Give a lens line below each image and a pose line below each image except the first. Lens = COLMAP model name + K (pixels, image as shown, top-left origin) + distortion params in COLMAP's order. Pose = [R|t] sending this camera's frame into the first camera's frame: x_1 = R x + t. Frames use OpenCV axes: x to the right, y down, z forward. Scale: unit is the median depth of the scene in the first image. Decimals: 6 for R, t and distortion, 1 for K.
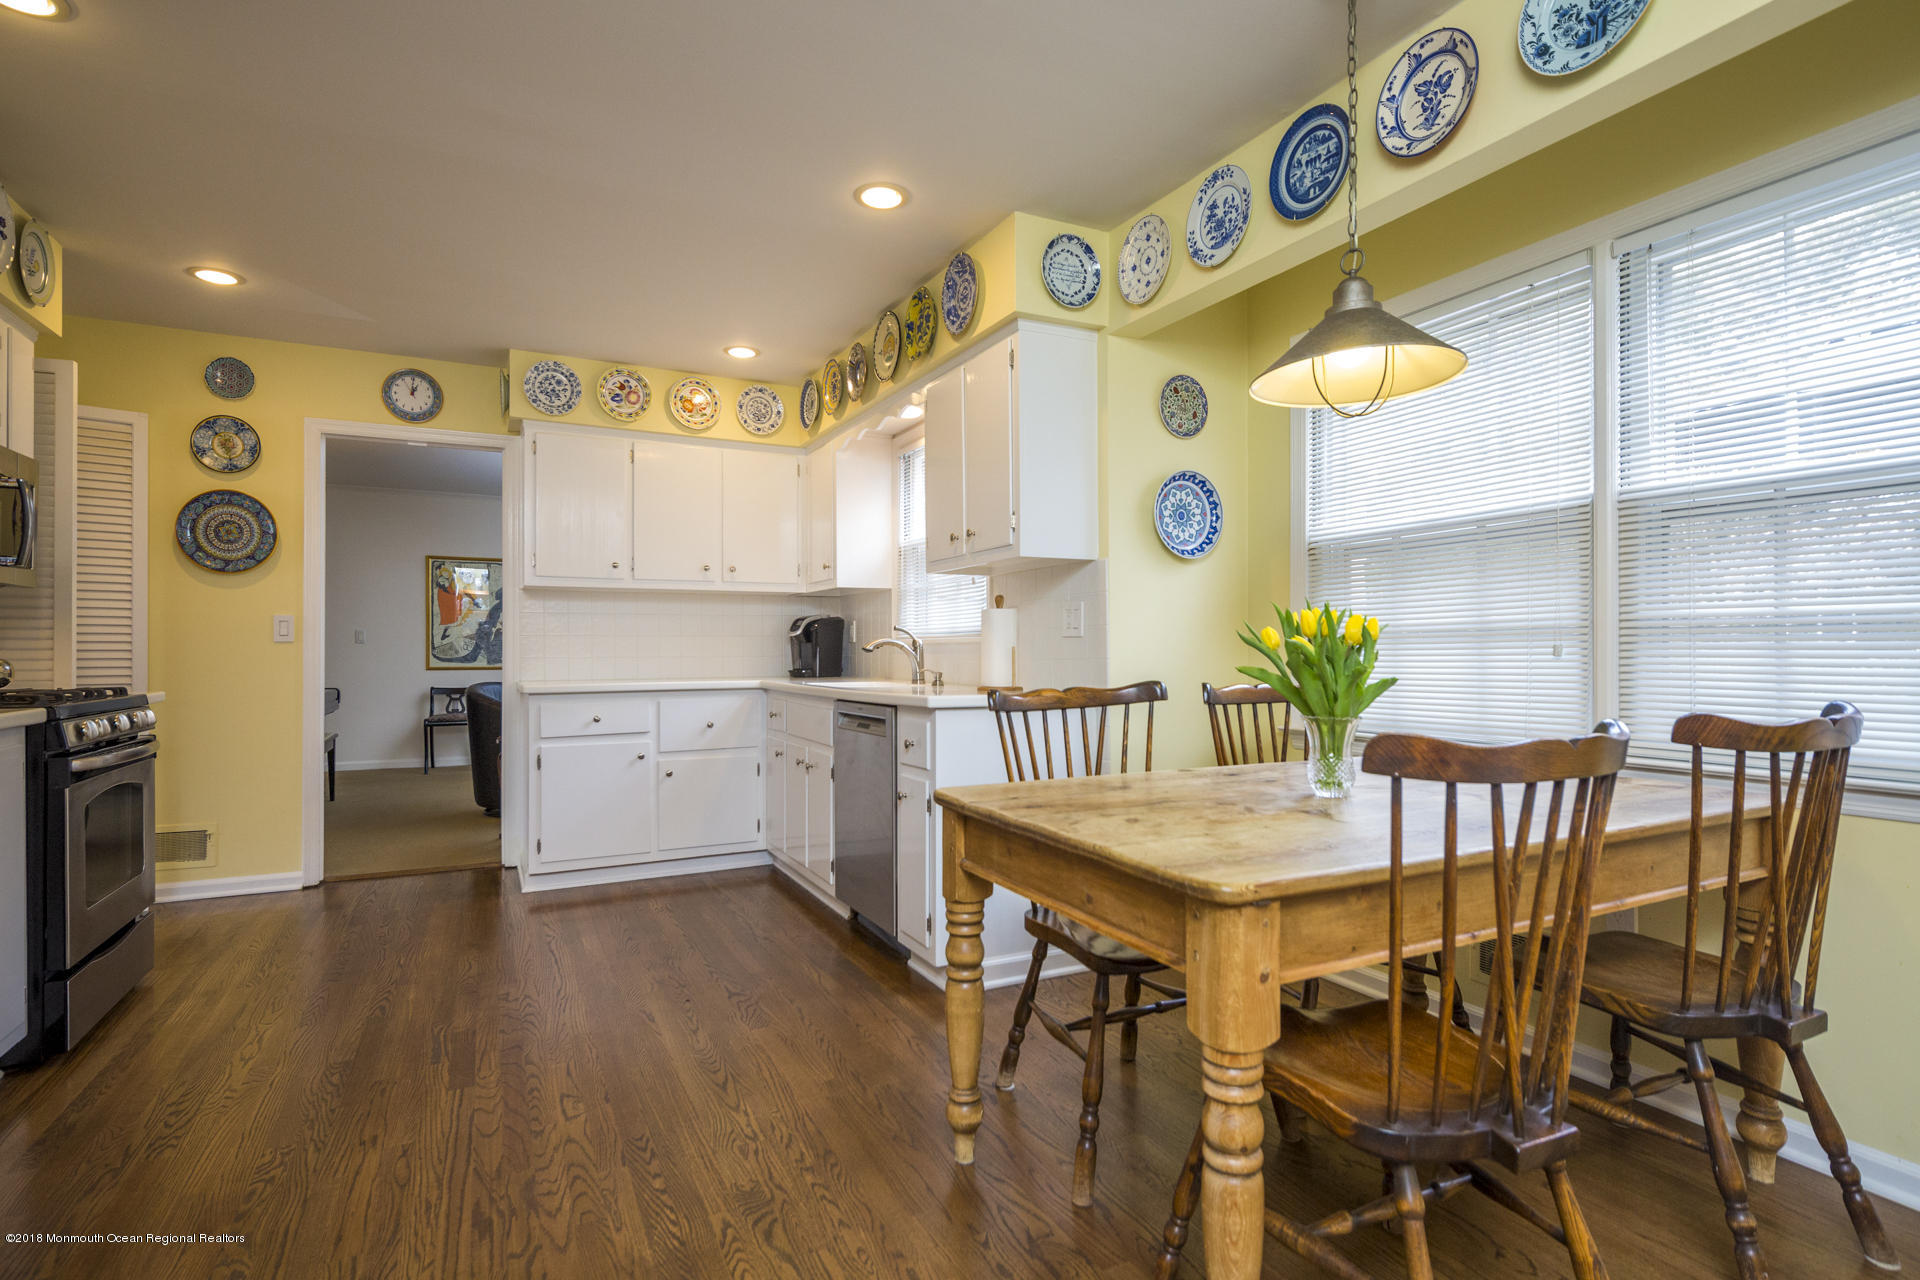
lens RADIAL K [[965.5, 0, 986.0], [0, 965.5, 639.2], [0, 0, 1]] dist [0.000583, -0.000343]
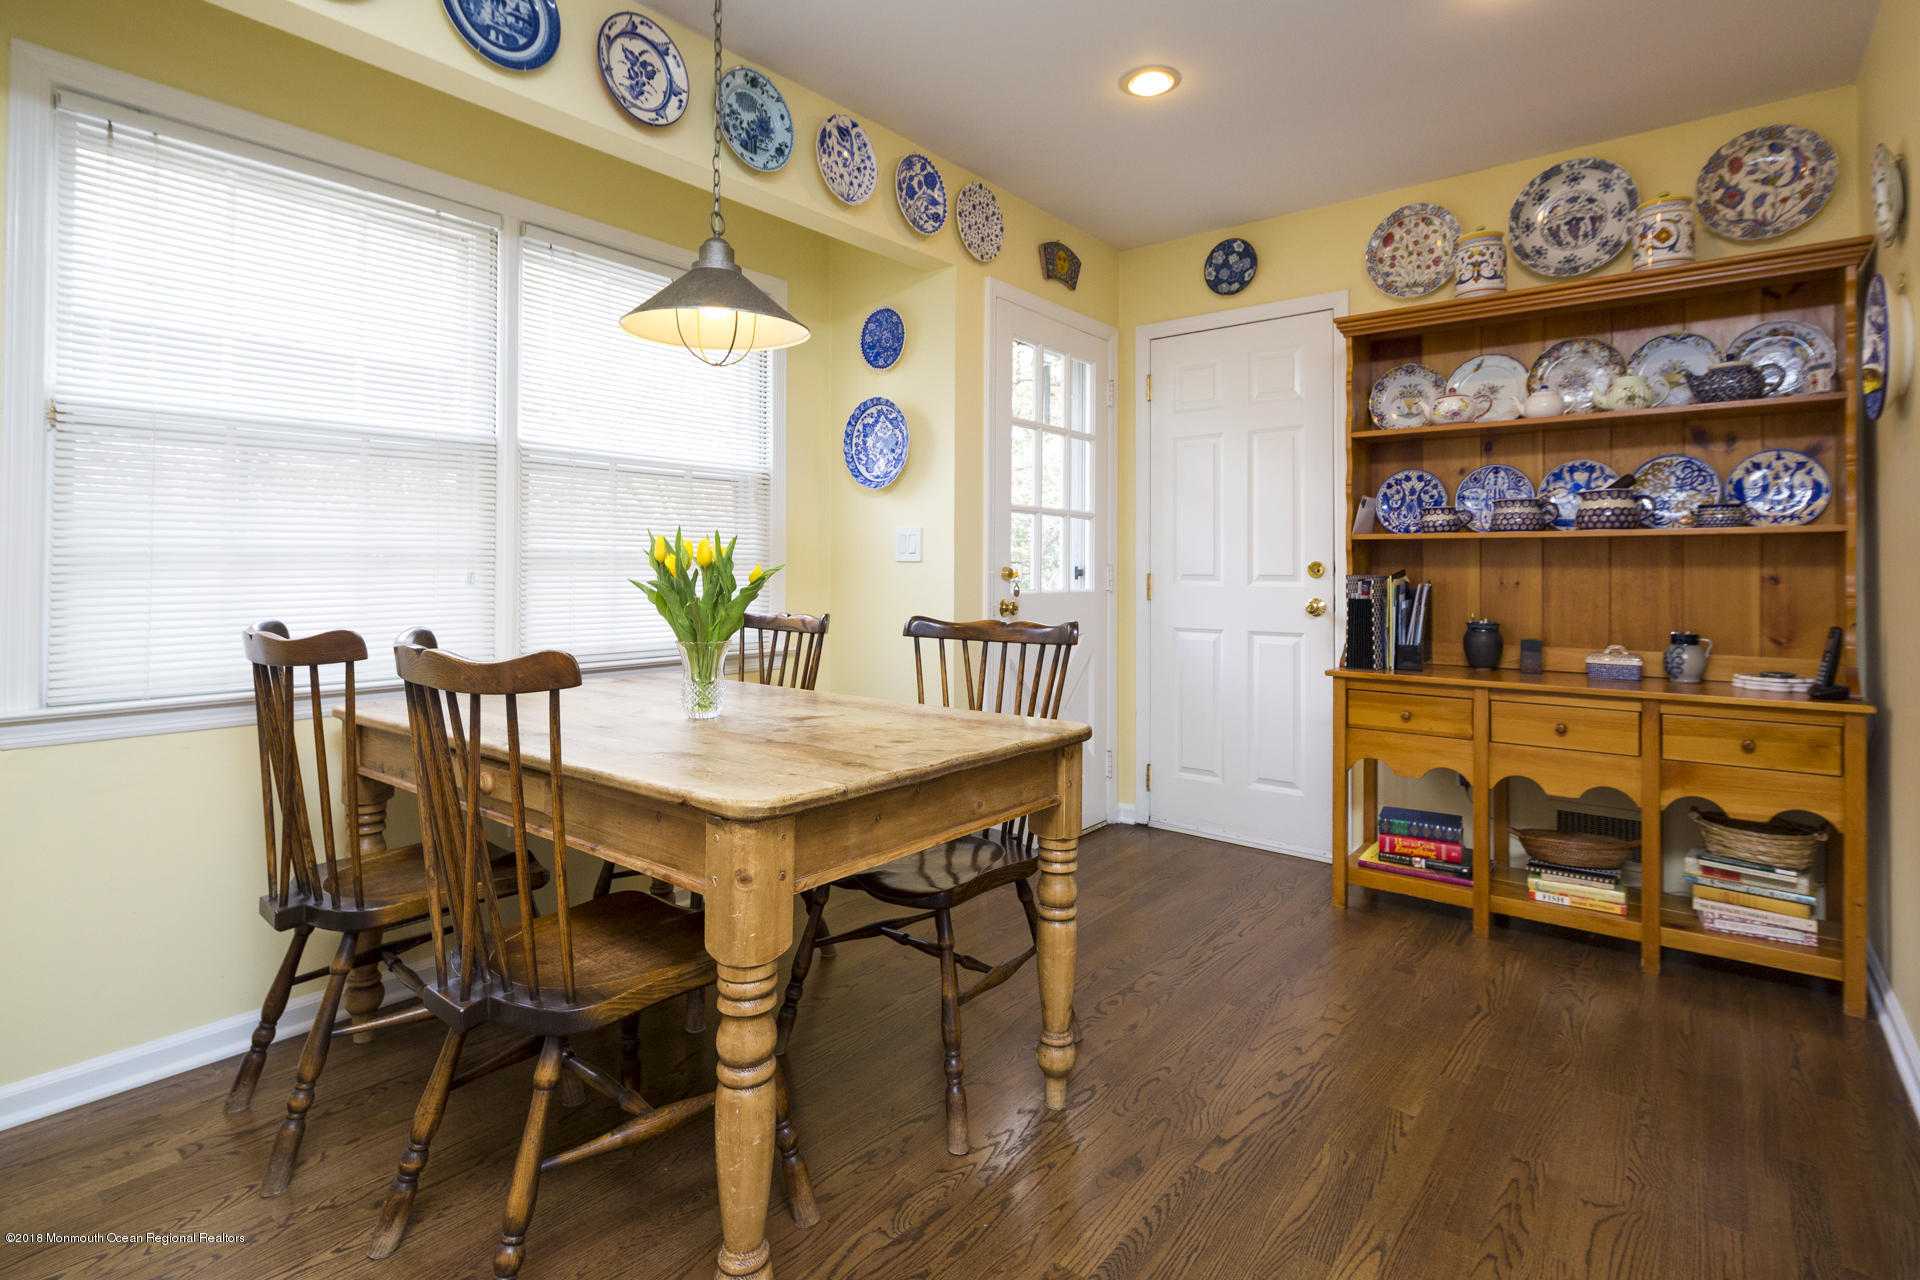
lens RADIAL K [[964.0, 0, 930.1], [0, 964.0, 568.1], [0, 0, 1]] dist [-0.000959, -0.000070]
pose [[-0.398071, 0.005117, 0.917340, -0.464081], [-0.009592, 0.999907, -0.009741, 0.005802], [-0.917305, -0.012677, -0.397985, 0.778909]]
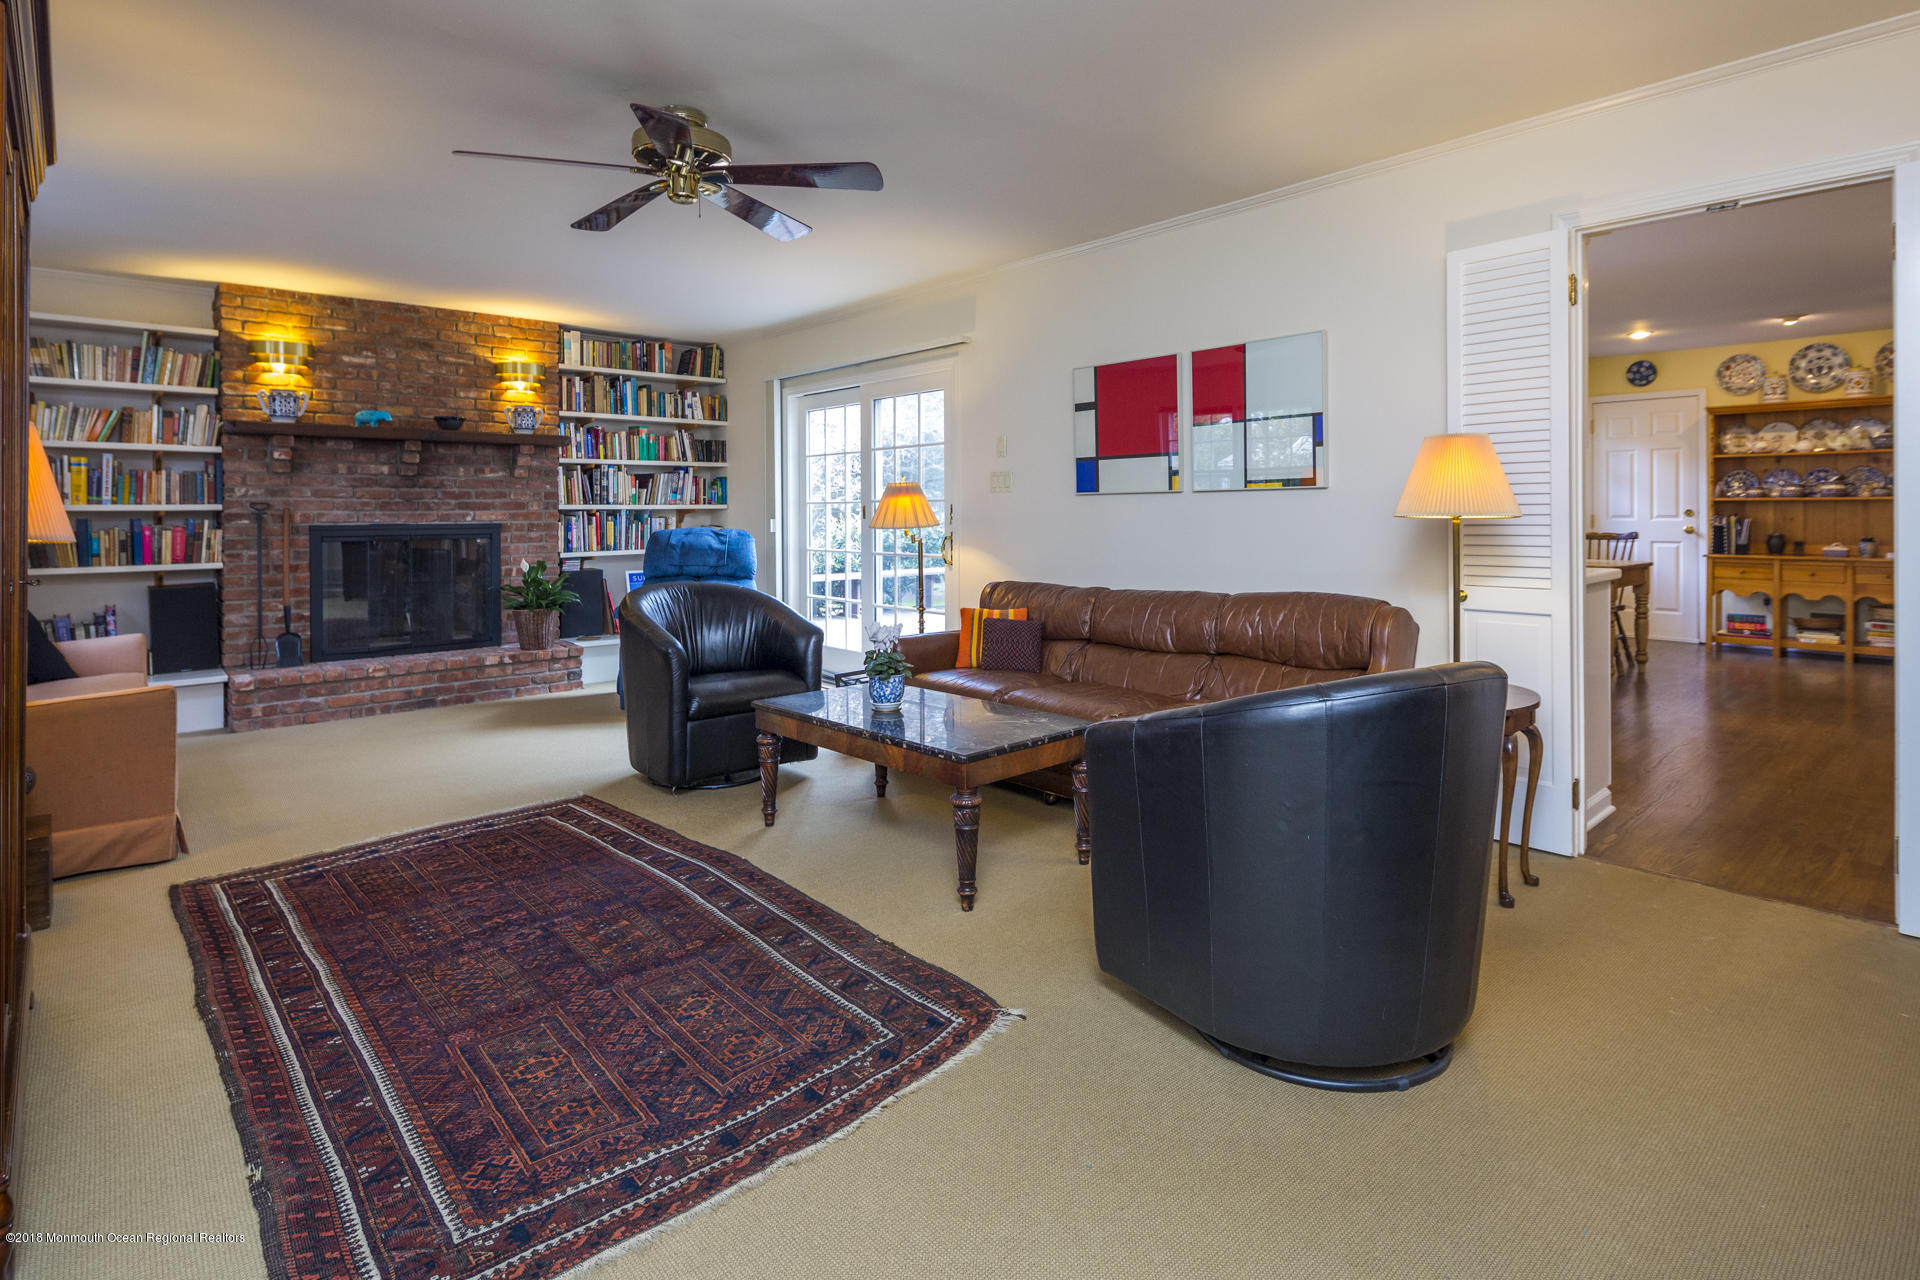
lens RADIAL K [[940.3, 0, 956.8], [0, 940.3, 527.6], [0, 0, 1]] dist [-0.000701, -0.000192]
pose [[-0.241813, -0.012735, 0.970239, -1.587804], [0.001722, 0.999907, 0.013554, -0.006625], [-0.970321, 0.004948, -0.241768, 2.451141]]
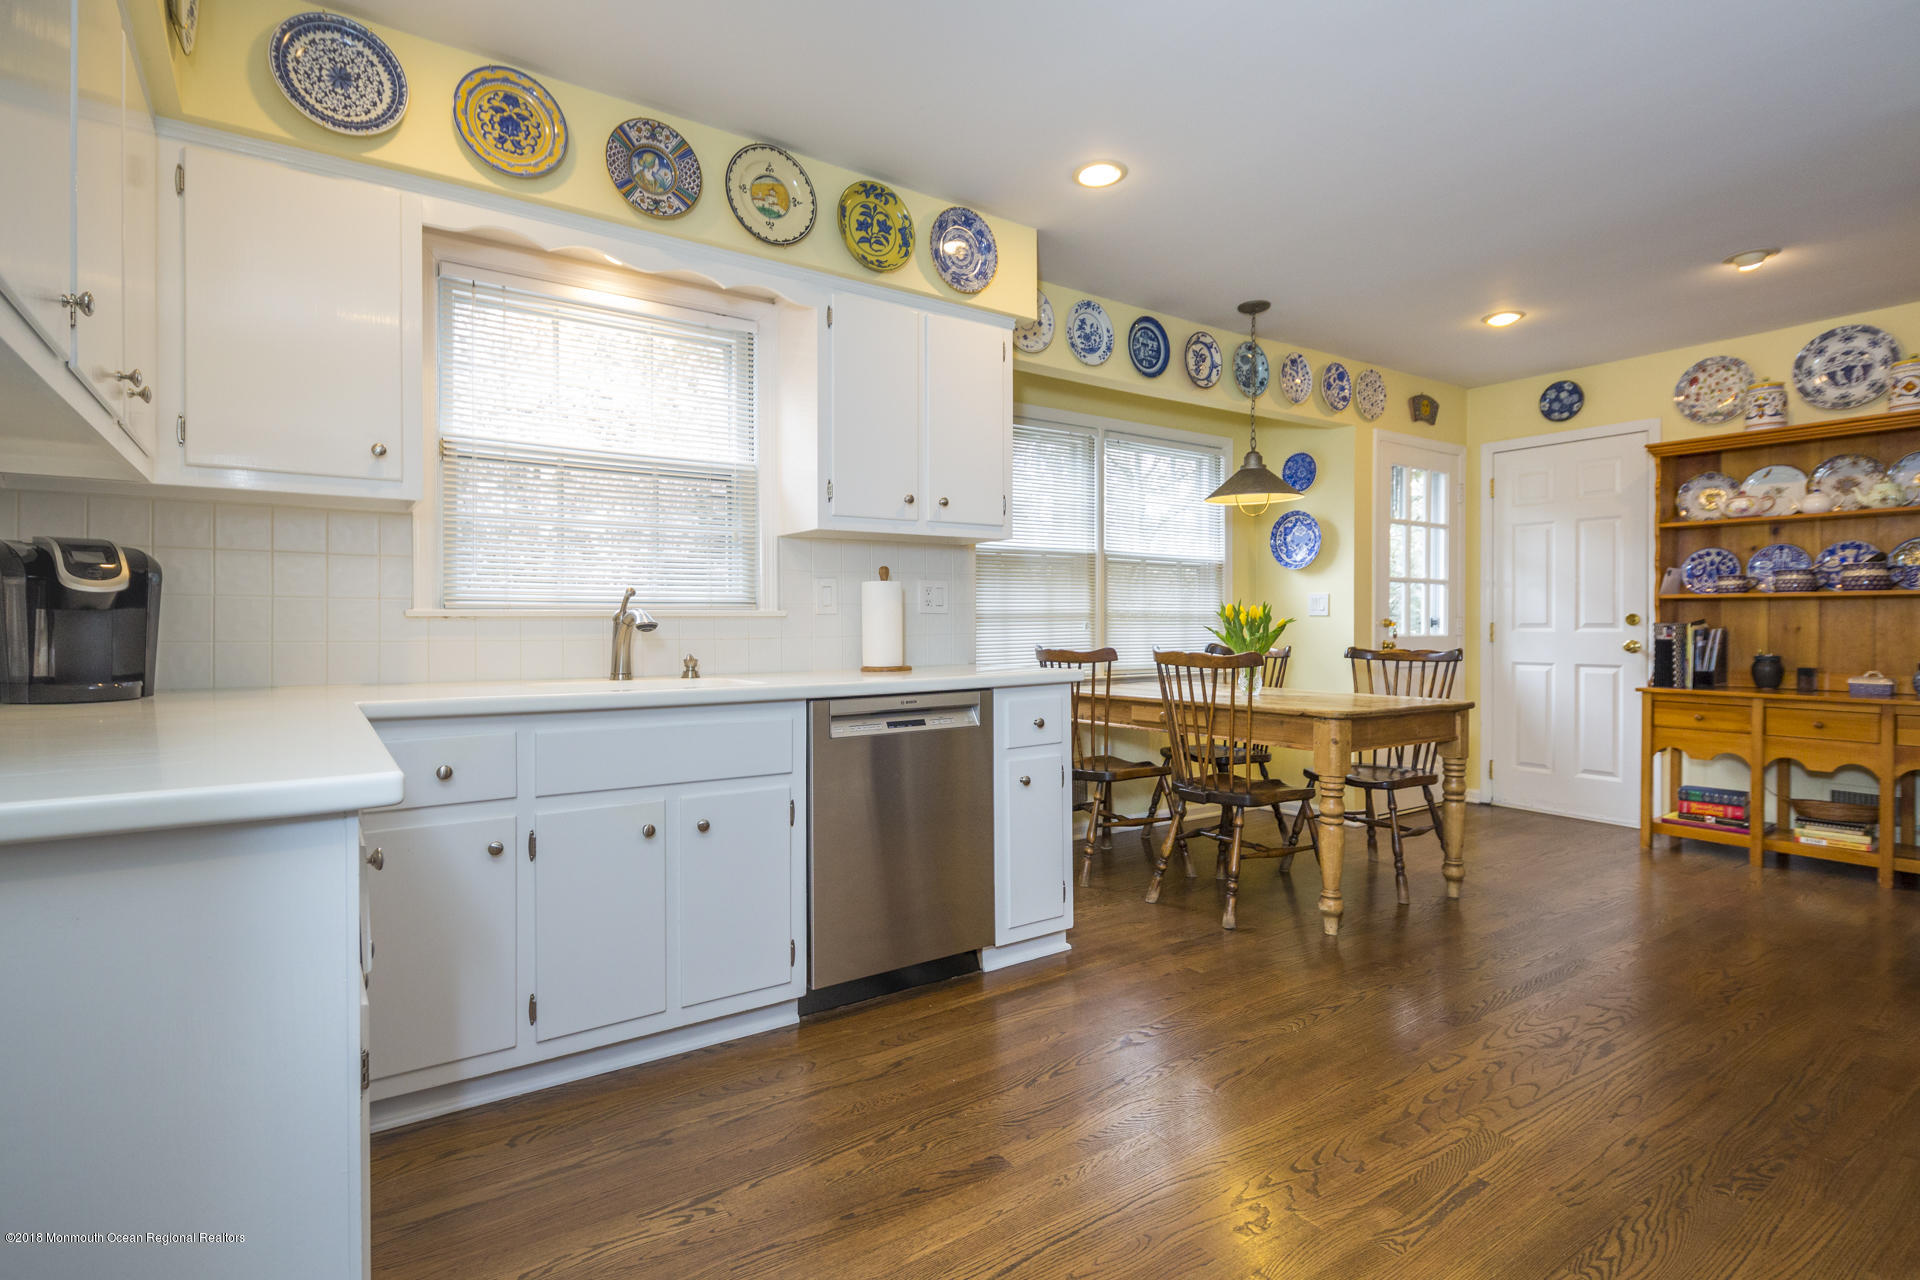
lens RADIAL K [[926.4, 0, 898.1], [0, 926.4, 634.0], [0, 0, 1]] dist [-0.004056, -0.002129]
pose [[-0.089283, -0.007243, 0.995980, -1.027162], [-0.007501, 0.999950, 0.006600, 0.015483], [-0.995978, -0.006882, -0.089333, 1.263976]]
